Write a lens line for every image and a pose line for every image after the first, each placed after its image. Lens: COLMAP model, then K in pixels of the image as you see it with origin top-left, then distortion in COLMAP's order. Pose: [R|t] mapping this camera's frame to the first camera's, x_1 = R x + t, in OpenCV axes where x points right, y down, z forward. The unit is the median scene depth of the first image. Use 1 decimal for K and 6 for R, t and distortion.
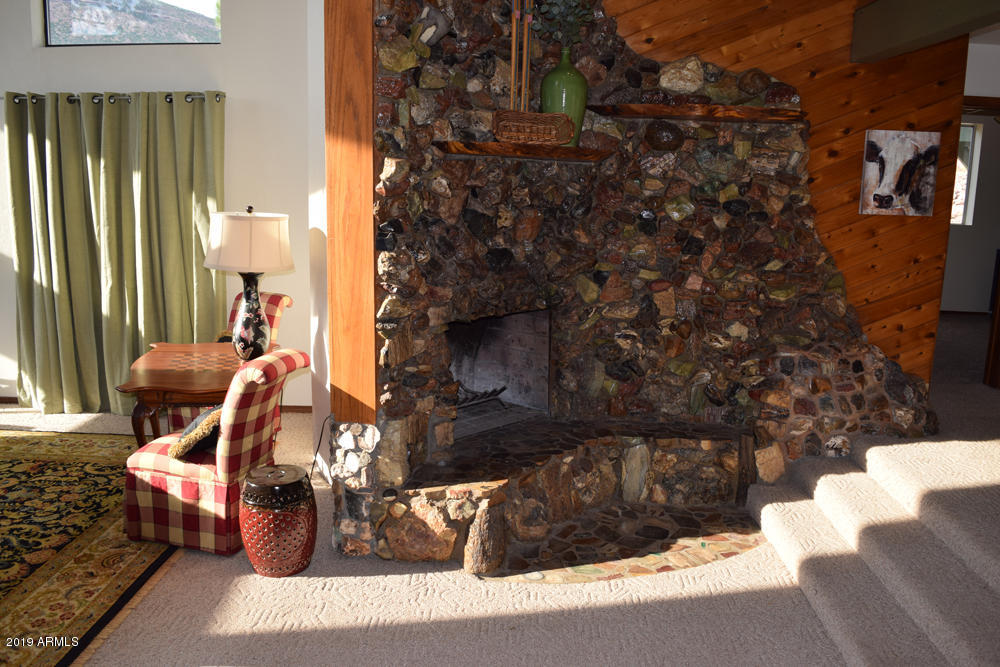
lens RADIAL K [[788.4, 0, 496.9], [0, 788.4, 330.9], [0, 0, 1]] dist [-0.095383, 0.023779]
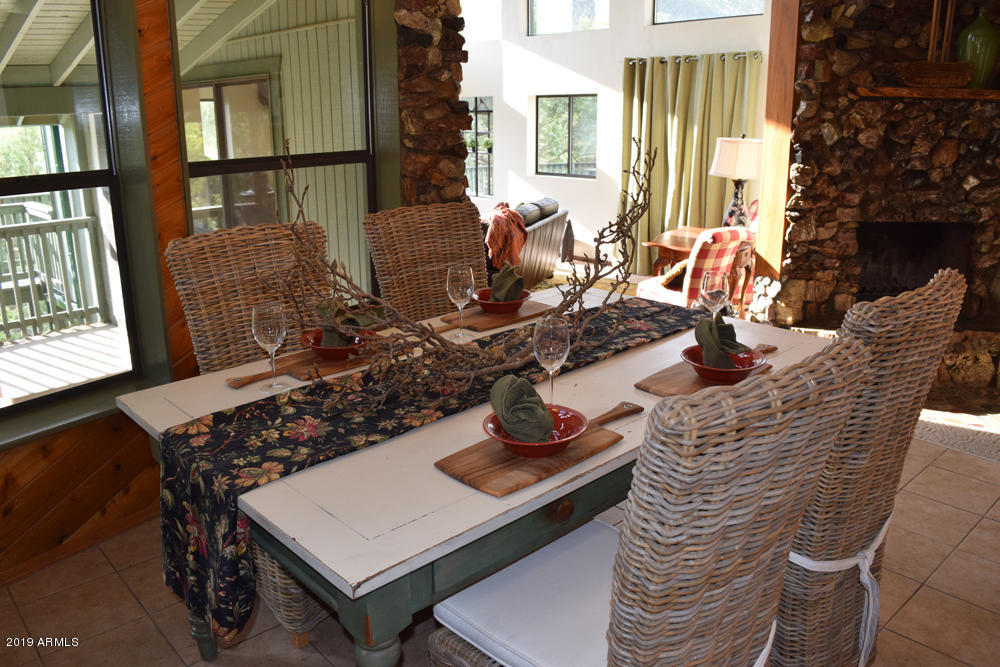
lens RADIAL K [[788.4, 0, 496.9], [0, 788.4, 330.9], [0, 0, 1]] dist [-0.095383, 0.023779]
pose [[0.699268, 0.165934, -0.695335, 0.518183], [-0.113103, 0.986116, 0.121583, 0.095293], [0.705856, -0.006374, 0.708327, -0.435703]]
